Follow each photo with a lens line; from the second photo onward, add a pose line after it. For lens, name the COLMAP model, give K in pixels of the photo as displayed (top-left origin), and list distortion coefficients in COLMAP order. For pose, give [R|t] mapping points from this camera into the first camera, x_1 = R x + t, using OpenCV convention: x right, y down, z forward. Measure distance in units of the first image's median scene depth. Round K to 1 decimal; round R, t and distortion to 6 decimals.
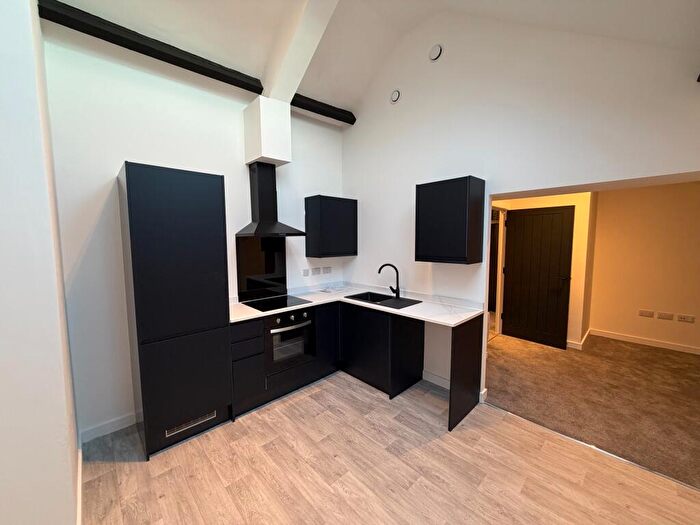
lens RADIAL K [[277.9, 0, 347.2], [0, 277.9, 261.9], [0, 0, 1]] dist [0.000797, 0.000043]
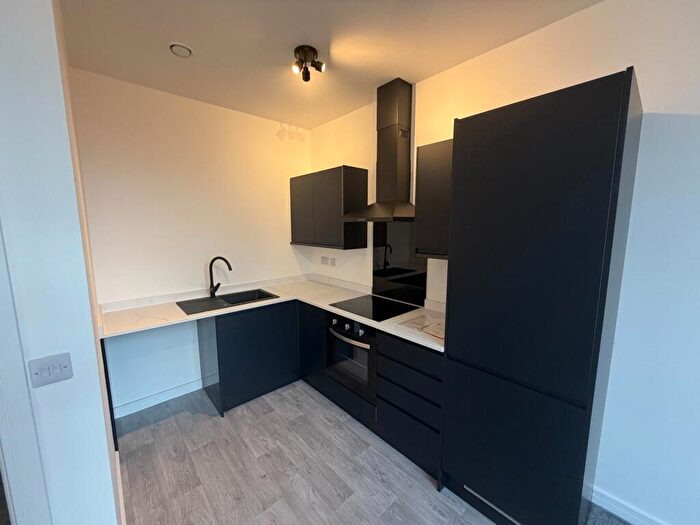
lens RADIAL K [[277.9, 0, 347.2], [0, 277.9, 261.9], [0, 0, 1]] dist [0.000797, 0.000043]
pose [[-0.999650, -0.003617, 0.026189, -0.281678], [0.002161, 0.976105, 0.217290, -0.123949], [-0.026349, 0.217270, -0.975756, 1.485173]]
